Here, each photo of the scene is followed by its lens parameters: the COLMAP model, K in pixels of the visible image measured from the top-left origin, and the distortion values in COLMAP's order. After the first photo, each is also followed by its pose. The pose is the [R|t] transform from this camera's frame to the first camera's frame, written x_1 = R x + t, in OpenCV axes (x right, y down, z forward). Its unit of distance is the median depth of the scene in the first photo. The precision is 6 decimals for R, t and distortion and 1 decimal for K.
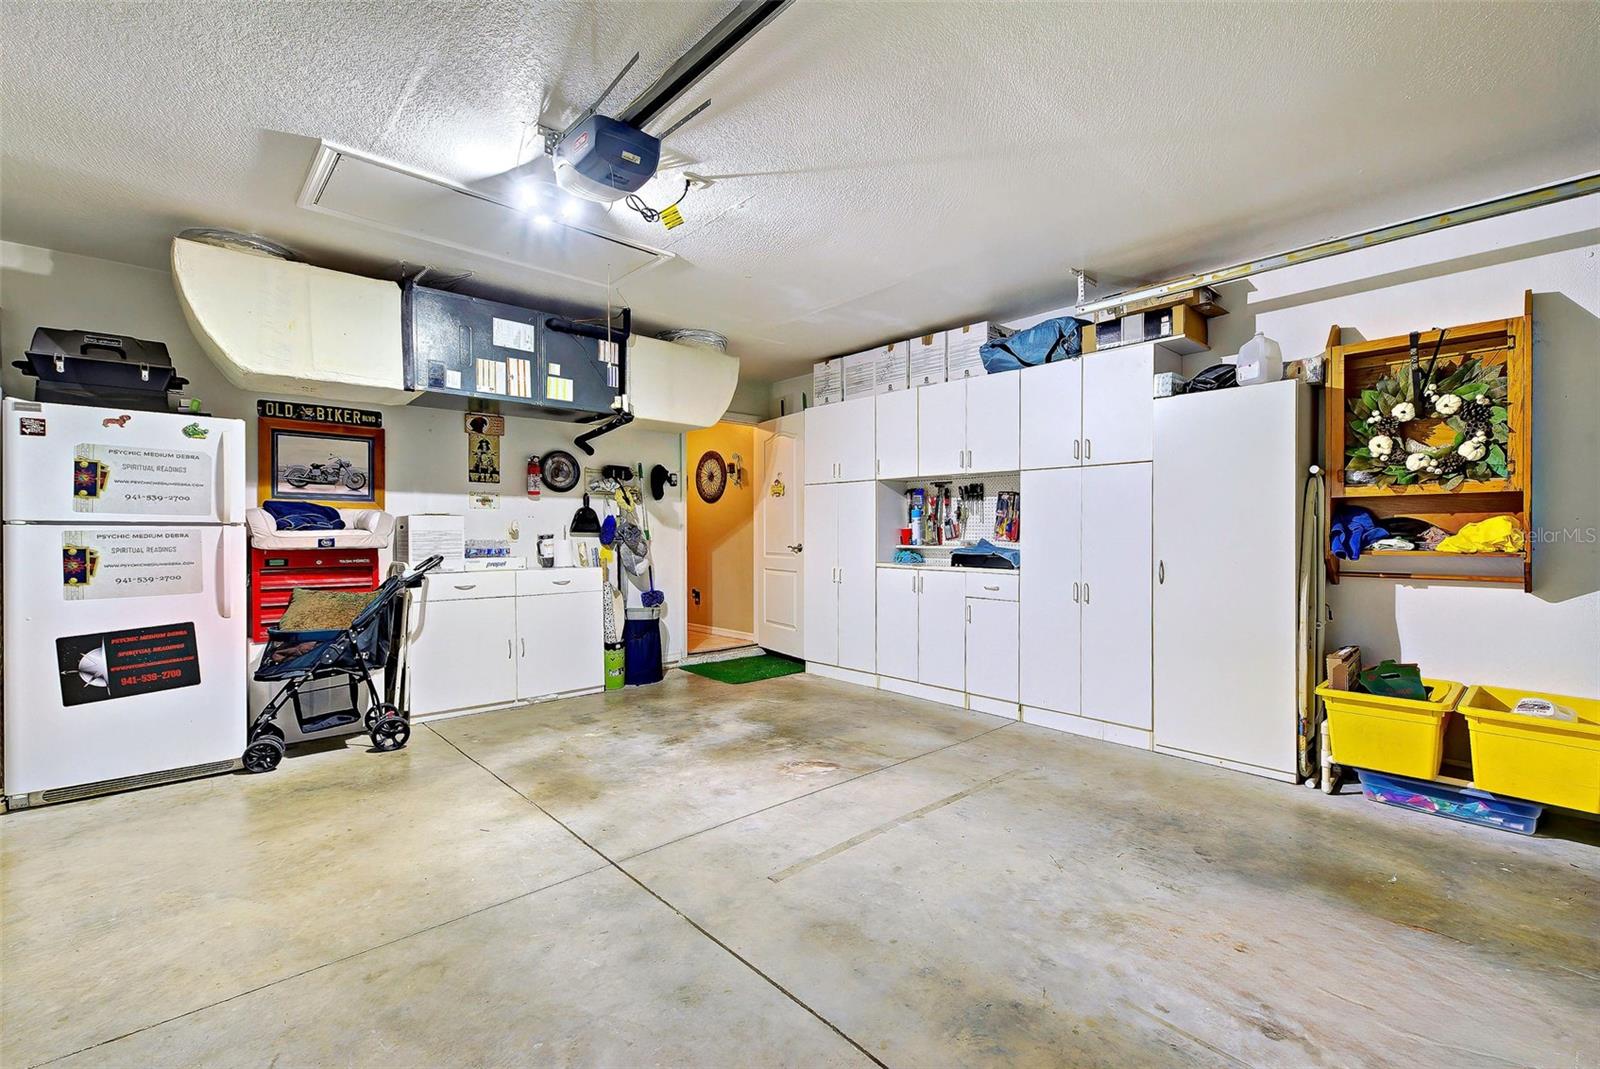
lens RADIAL K [[706.5, 0, 801.8], [0, 706.5, 533.0], [0, 0, 1]] dist [0.009874, -0.004620]
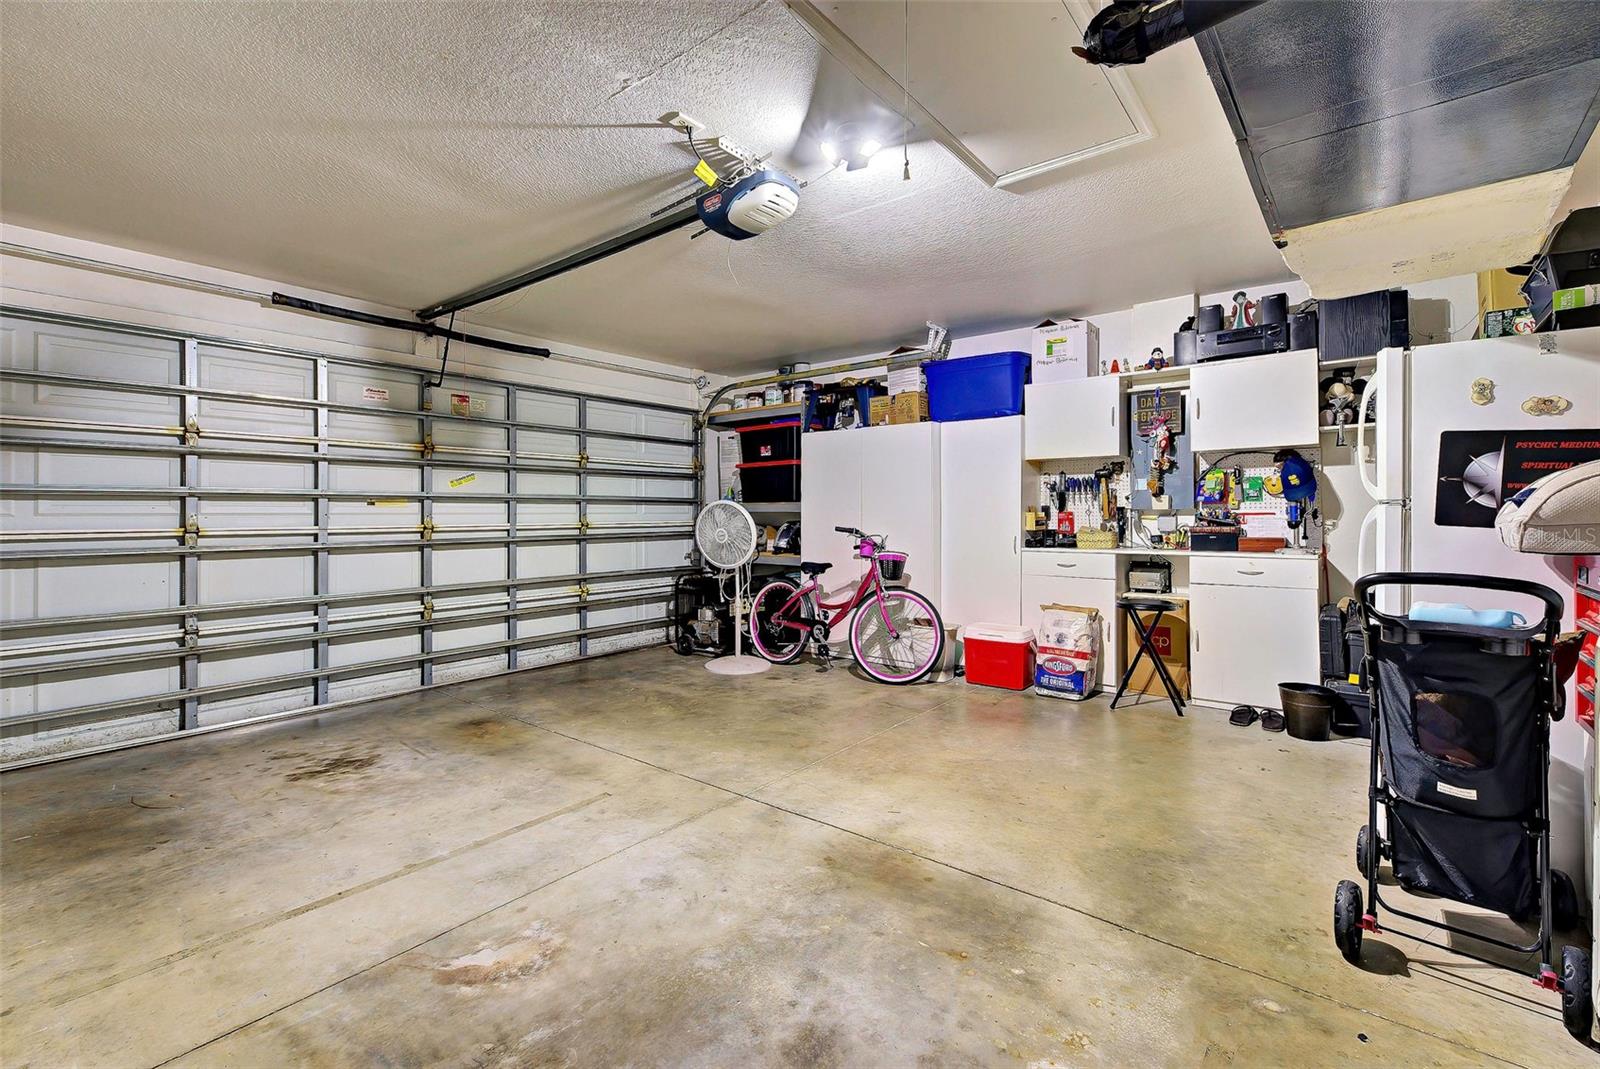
lens RADIAL K [[706.5, 0, 798.6], [0, 706.5, 521.3], [0, 0, 1]] dist [0.009874, -0.004620]
pose [[-0.989689, 0.007287, -0.143044, -0.155910], [0.006132, 0.999945, 0.008514, -0.002249], [0.143098, 0.007549, -0.989680, 1.776498]]
